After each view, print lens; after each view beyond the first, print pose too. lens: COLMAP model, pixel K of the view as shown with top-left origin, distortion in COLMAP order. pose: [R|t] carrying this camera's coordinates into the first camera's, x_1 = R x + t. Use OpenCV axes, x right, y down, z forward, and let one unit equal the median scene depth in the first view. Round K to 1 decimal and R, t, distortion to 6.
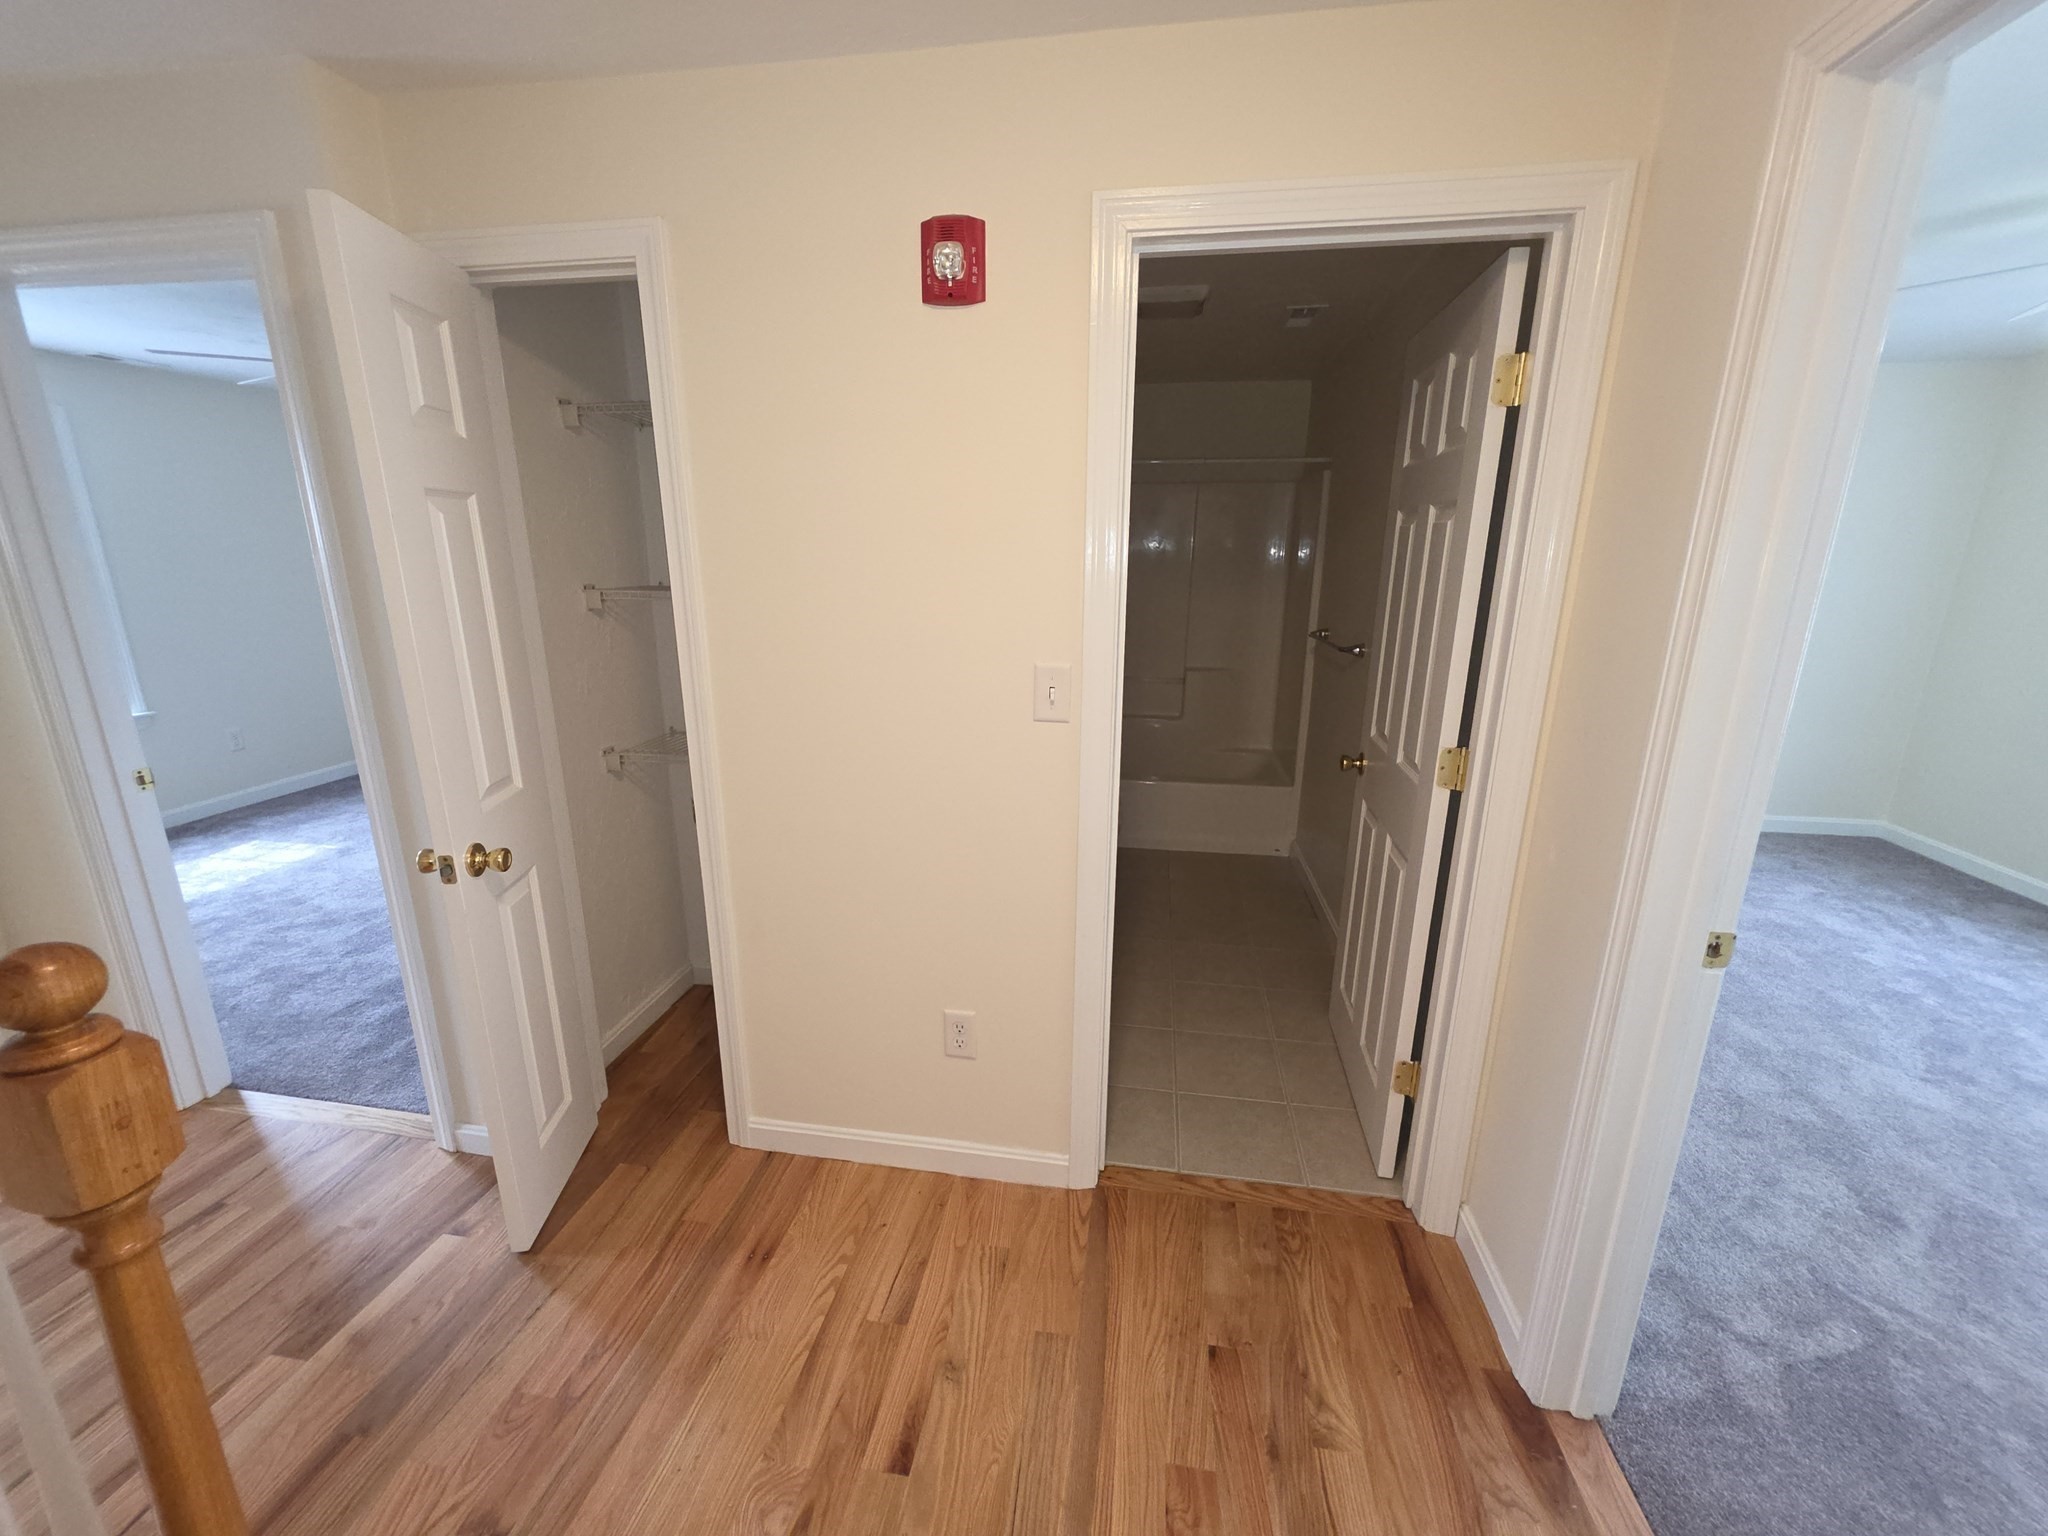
lens RADIAL K [[815.3, 0, 1024.8], [0, 815.3, 766.0], [0, 0, 1]] dist [0.001194, -0.000531]
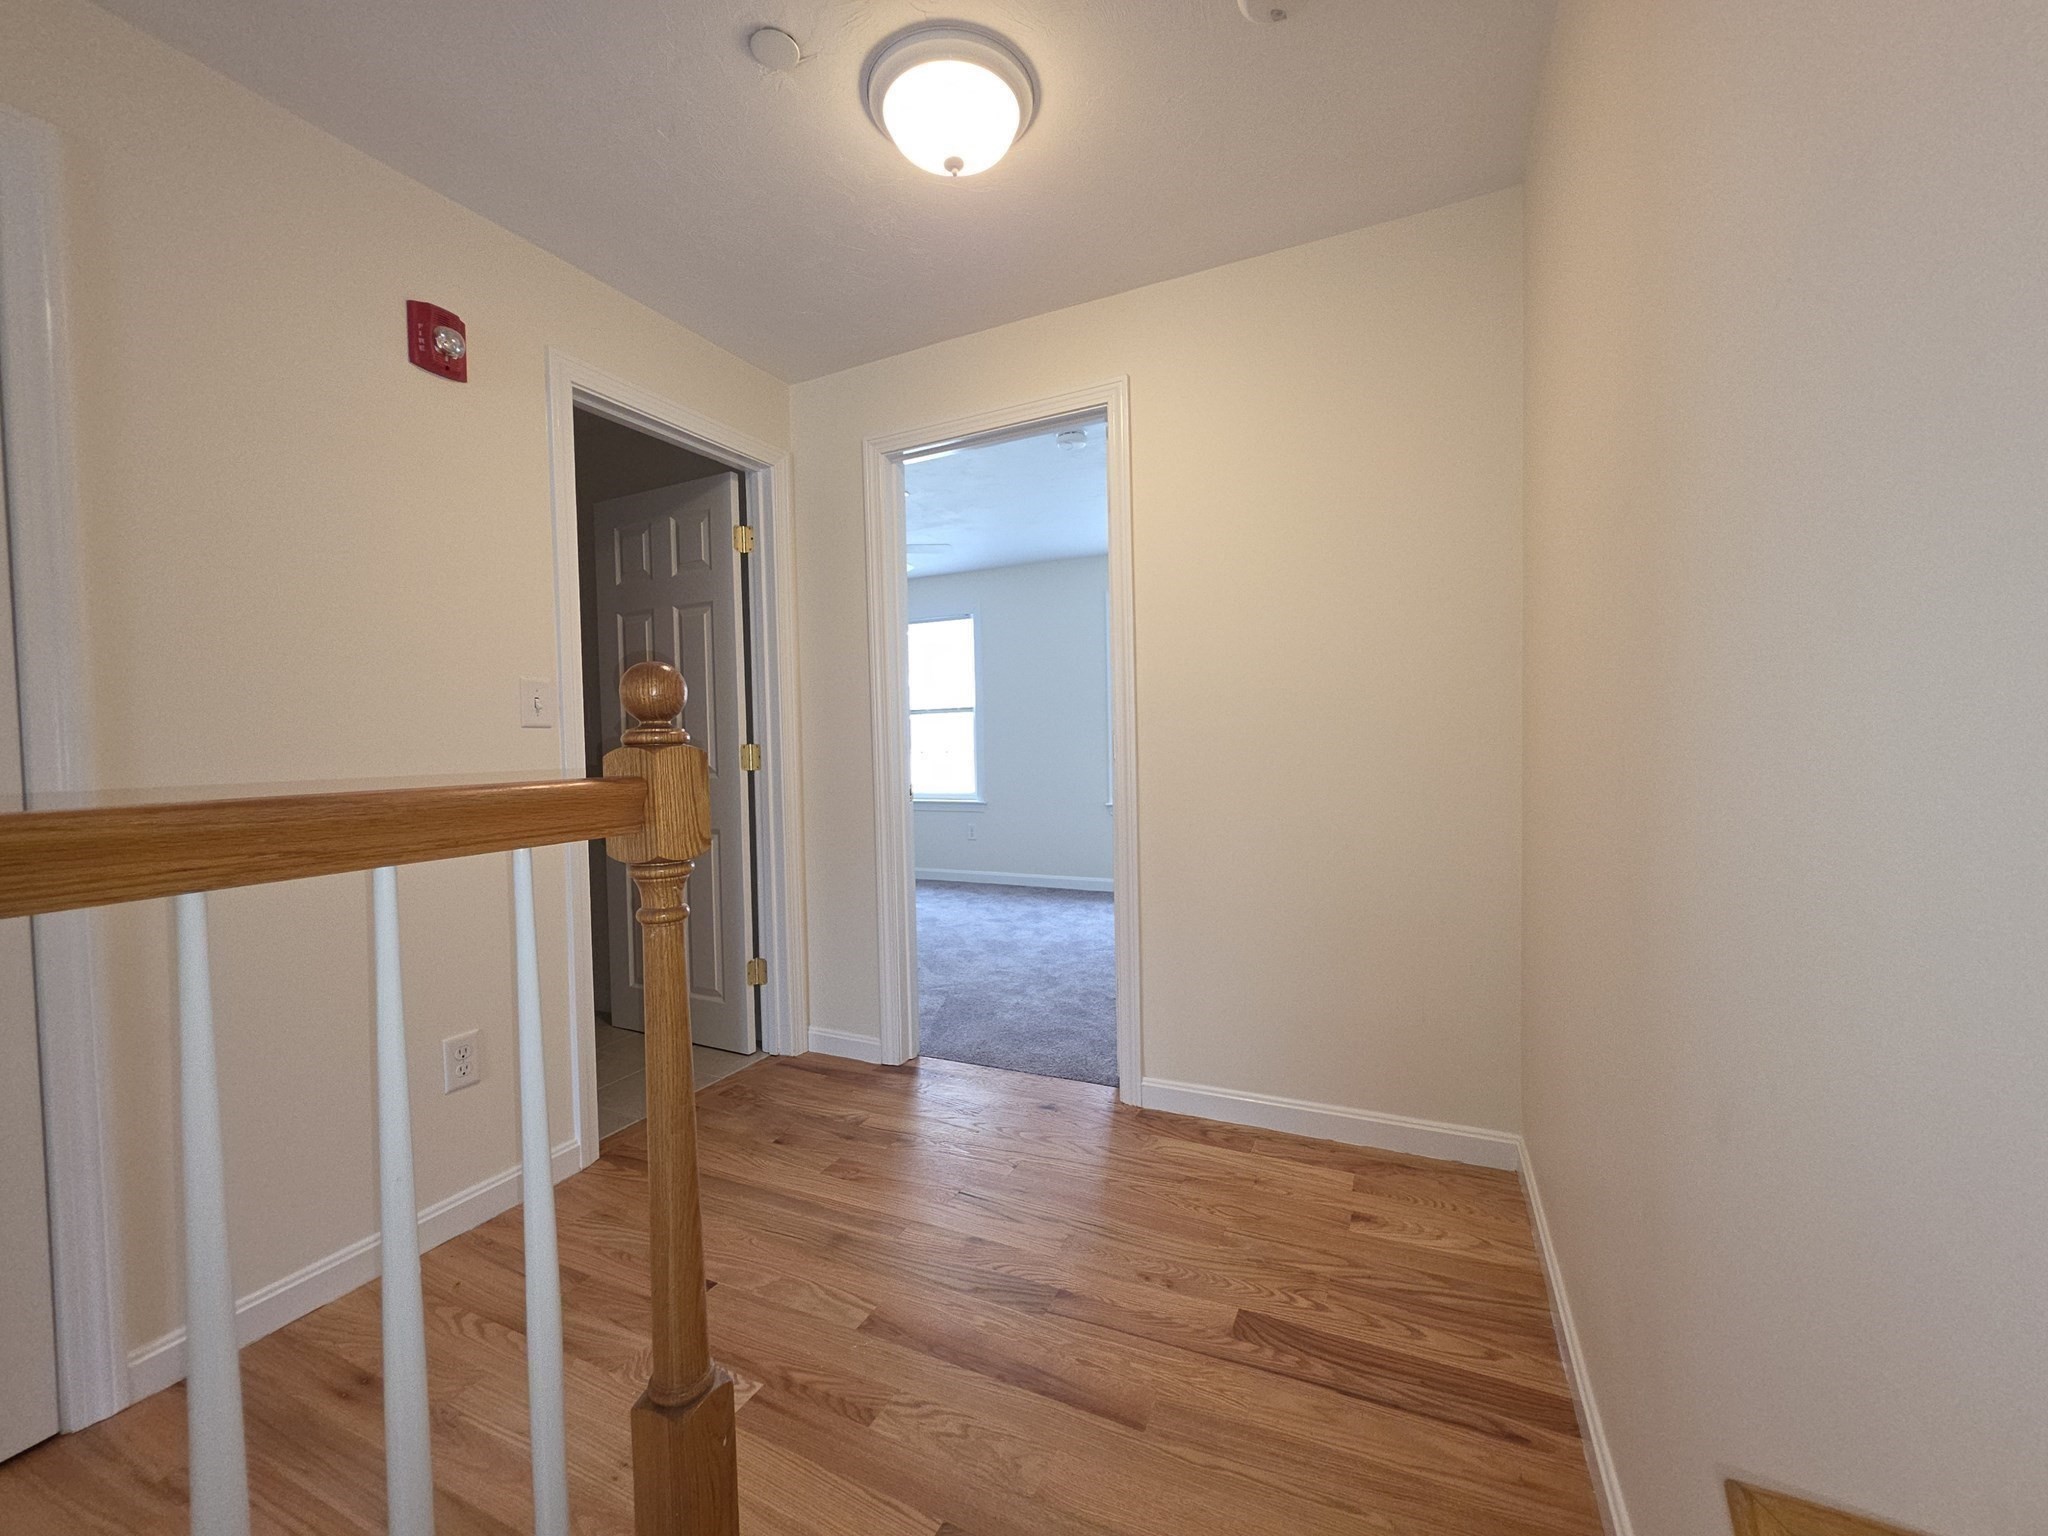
lens RADIAL K [[815.3, 0, 1024.8], [0, 815.3, 766.0], [0, 0, 1]] dist [0.001194, -0.000531]
pose [[0.283878, -0.042269, 0.957928, -0.594248], [0.272175, 0.961488, -0.038232, 0.157211], [-0.919421, 0.271578, 0.284450, 0.013080]]
